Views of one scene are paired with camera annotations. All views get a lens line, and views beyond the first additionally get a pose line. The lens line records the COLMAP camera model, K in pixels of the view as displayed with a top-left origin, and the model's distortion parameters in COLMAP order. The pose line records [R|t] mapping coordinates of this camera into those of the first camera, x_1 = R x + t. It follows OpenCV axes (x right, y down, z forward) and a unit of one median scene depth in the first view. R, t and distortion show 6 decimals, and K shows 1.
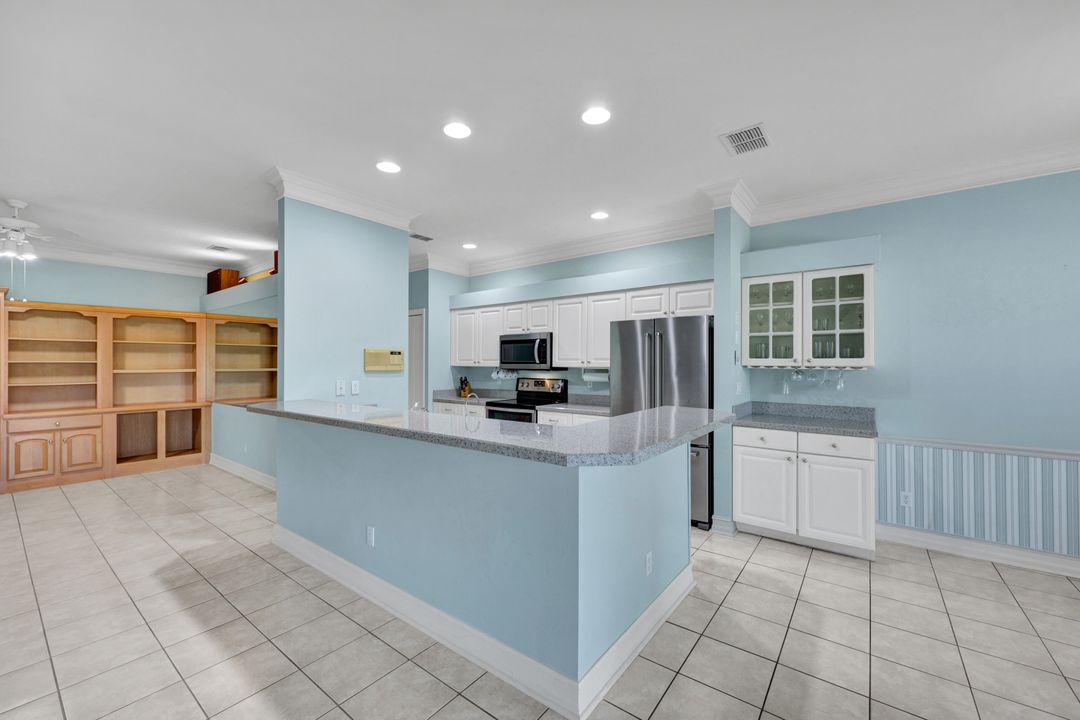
lens RADIAL K [[432.2, 0, 546.9], [0, 432.2, 359.2], [0, 0, 1]] dist [-0.003548, 0.000752]
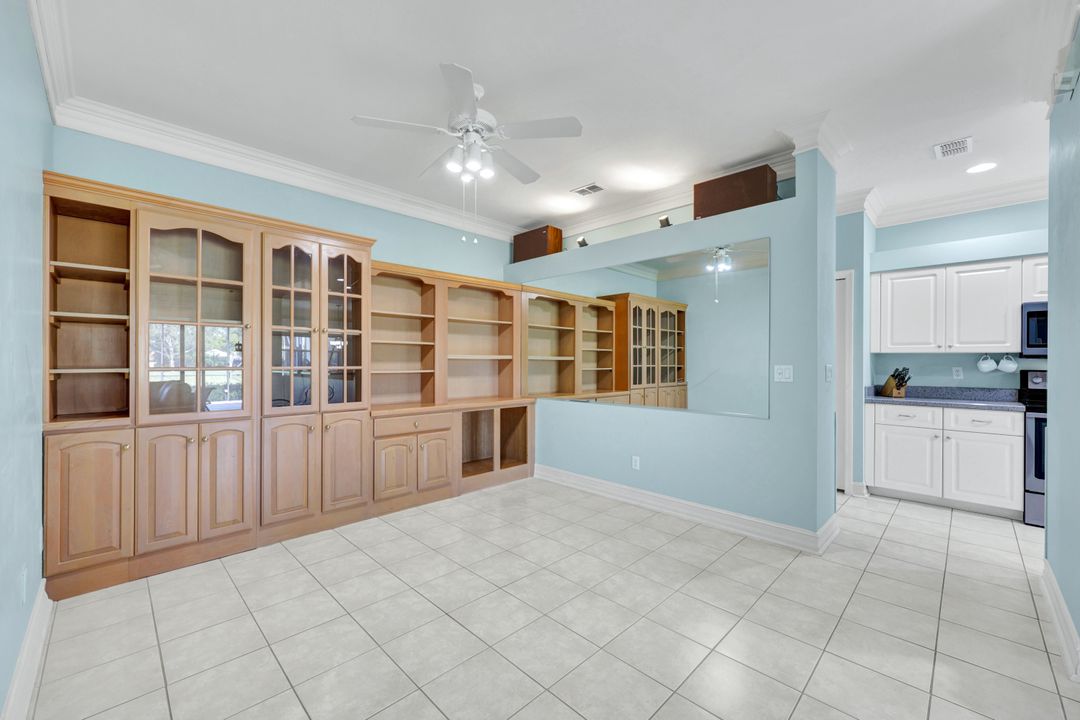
lens RADIAL K [[432.2, 0, 535.7], [0, 432.2, 358.2], [0, 0, 1]] dist [-0.003548, 0.000752]
pose [[0.990875, 0.005683, -0.134664, -0.748829], [-0.005994, 0.999980, -0.001906, 0.032537], [0.134650, 0.002695, 0.990890, 0.257074]]
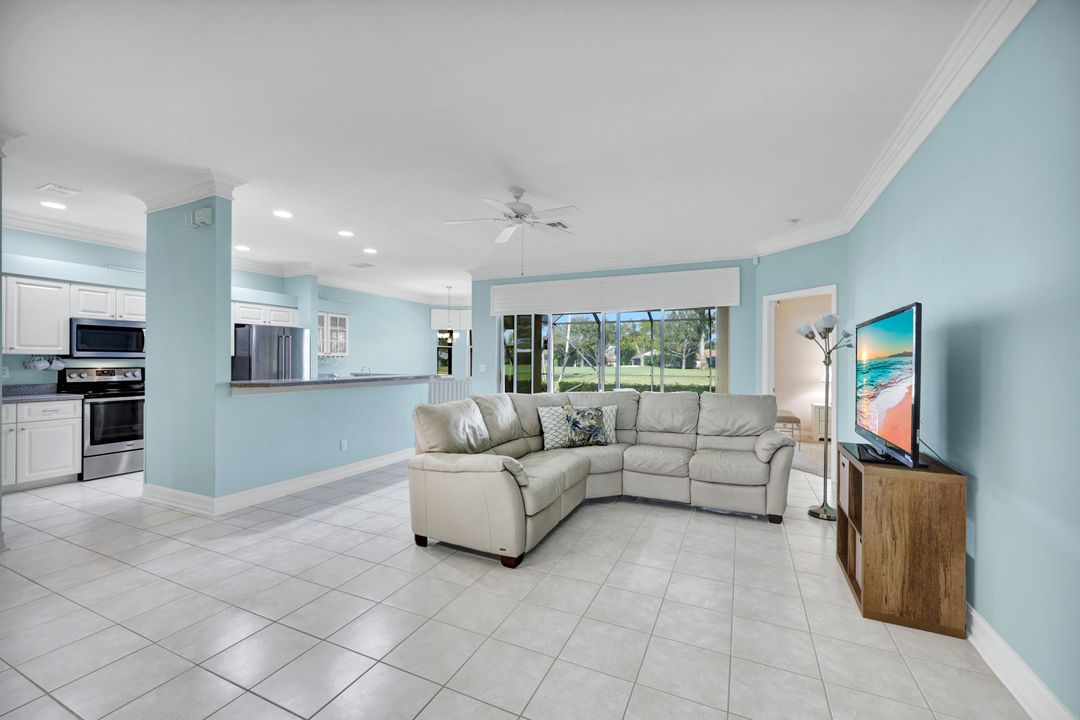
lens RADIAL K [[432.2, 0, 536.5], [0, 432.2, 361.9], [0, 0, 1]] dist [-0.003548, 0.000752]
pose [[-0.215108, -0.004586, 0.976579, -1.146099], [-0.011977, 0.999926, 0.002058, 0.019126], [-0.976517, -0.011254, -0.215147, 0.282597]]
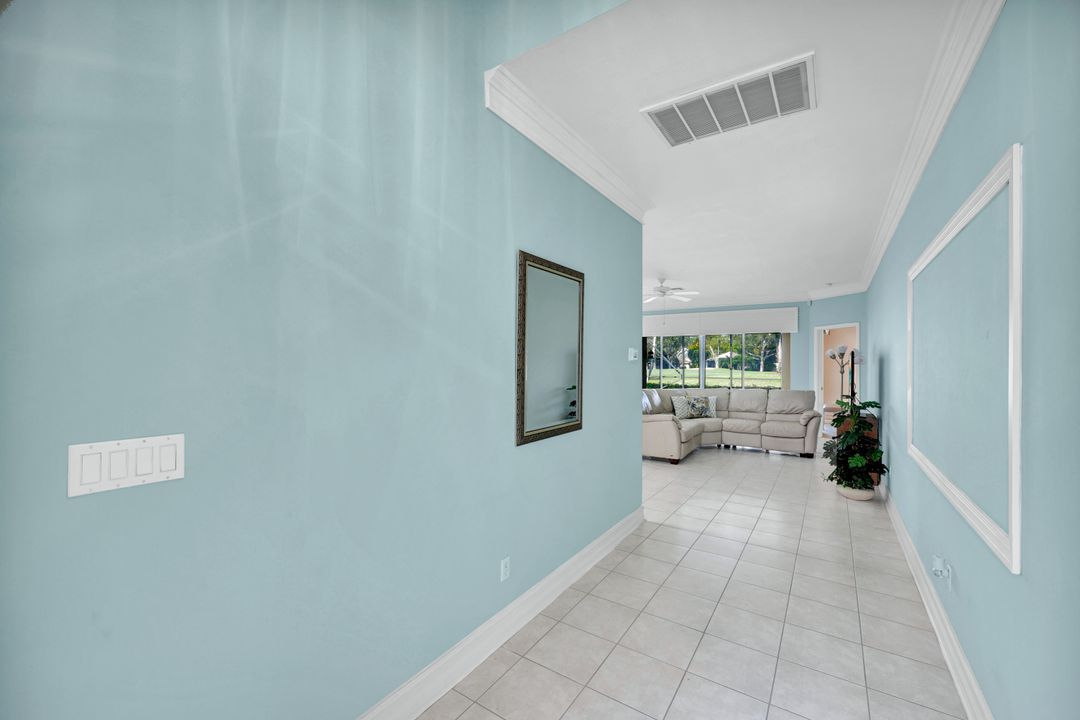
lens RADIAL K [[432.2, 0, 534.6], [0, 432.2, 362.3], [0, 0, 1]] dist [-0.003548, 0.000752]
pose [[-0.059984, -0.000760, 0.998199, -3.063609], [-0.009244, 0.999957, 0.000206, -0.052910], [-0.998157, -0.009215, -0.059988, 1.399837]]
